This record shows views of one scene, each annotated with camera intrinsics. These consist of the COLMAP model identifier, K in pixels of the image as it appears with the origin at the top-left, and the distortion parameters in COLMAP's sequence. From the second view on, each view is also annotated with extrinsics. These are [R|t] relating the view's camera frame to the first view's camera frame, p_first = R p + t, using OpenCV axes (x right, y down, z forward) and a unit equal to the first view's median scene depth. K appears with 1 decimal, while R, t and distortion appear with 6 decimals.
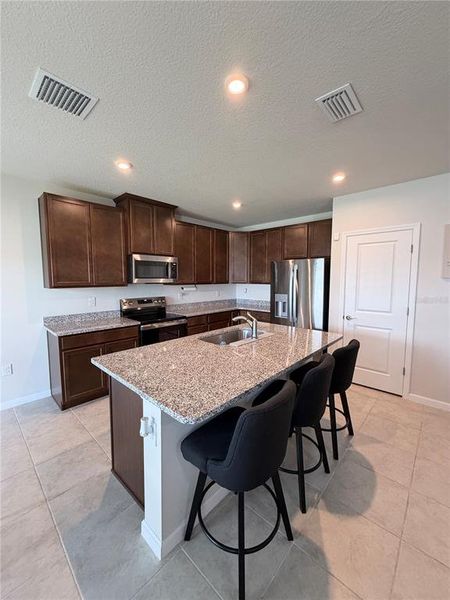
lens RADIAL K [[239.0, 0, 224.8], [0, 239.0, 298.8], [0, 0, 1]] dist [-0.001310, -0.000248]
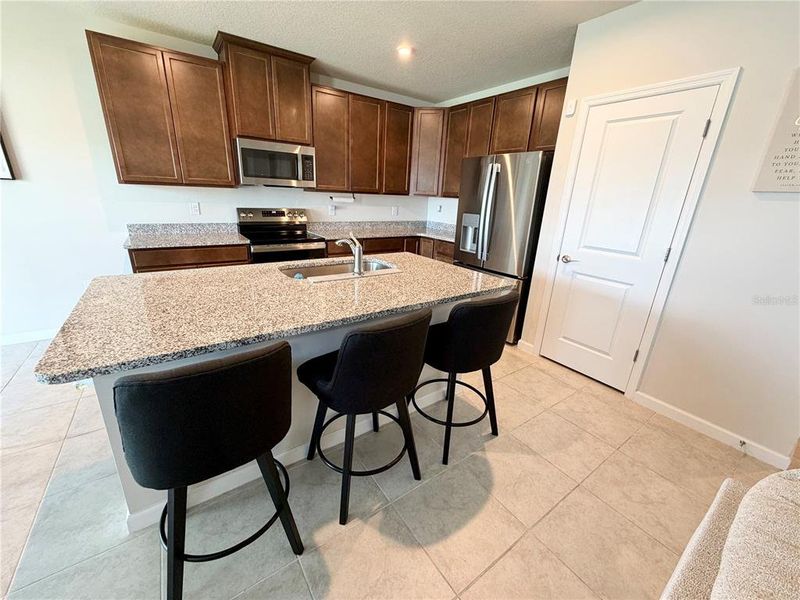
lens RADIAL K [[318.7, 0, 397.7], [0, 318.7, 300.5], [0, 0, 1]] dist [-0.001310, -0.000248]
pose [[0.976274, 0.107781, -0.187808, 0.280702], [-0.061696, 0.969826, 0.235861, 0.018985], [0.207563, -0.218678, 0.953466, 0.139703]]
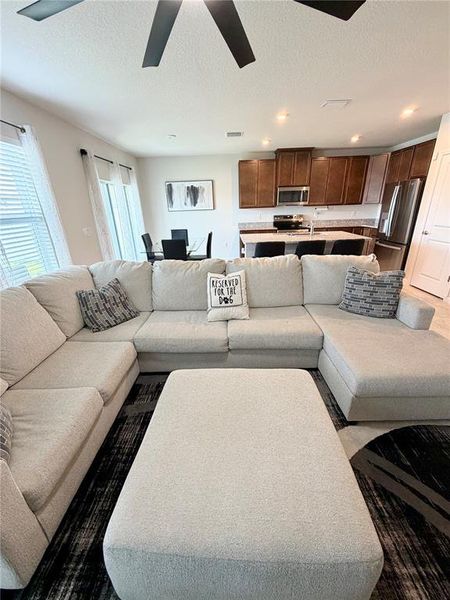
lens RADIAL K [[239.0, 0, 224.2], [0, 239.0, 299.1], [0, 0, 1]] dist [-0.001310, -0.000248]
pose [[0.673626, 0.250750, -0.695236, 0.781840], [-0.031102, 0.949471, 0.312310, 0.054808], [0.738418, -0.188757, 0.647387, -0.588051]]
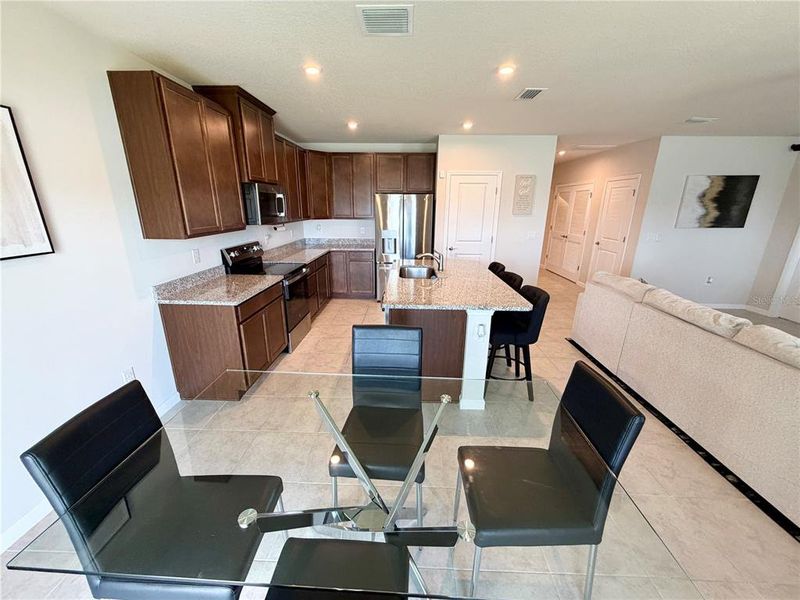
lens RADIAL K [[318.7, 0, 398.8], [0, 318.7, 299.9], [0, 0, 1]] dist [-0.001310, -0.000248]
pose [[0.757353, -0.183632, 0.626654, -0.736483], [0.049573, 0.973045, 0.225223, -0.041108], [-0.651121, -0.139508, 0.746042, -0.039083]]
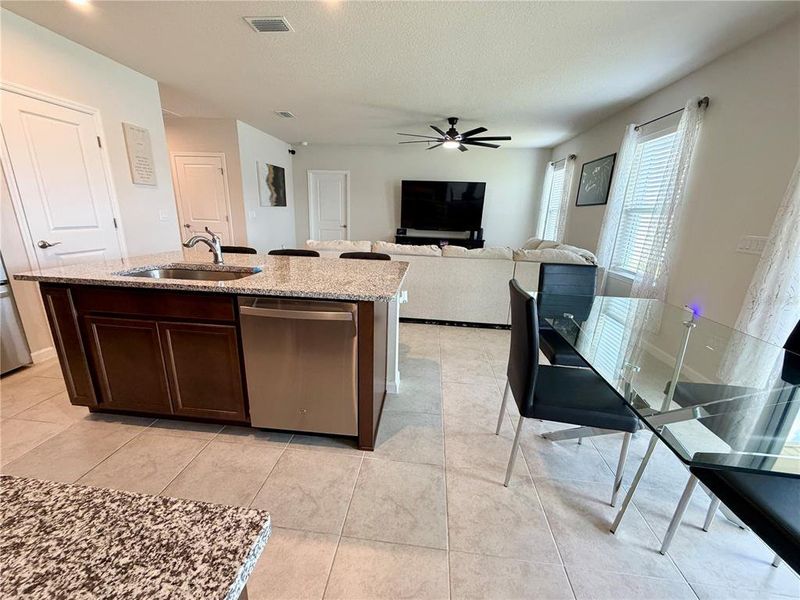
lens RADIAL K [[318.7, 0, 398.5], [0, 318.7, 301.1], [0, 0, 1]] dist [-0.001310, -0.000248]
pose [[-0.597208, -0.237506, 0.766116, -0.669590], [0.035754, 0.946321, 0.321243, -0.009473], [-0.801289, 0.219241, -0.556659, 0.799168]]
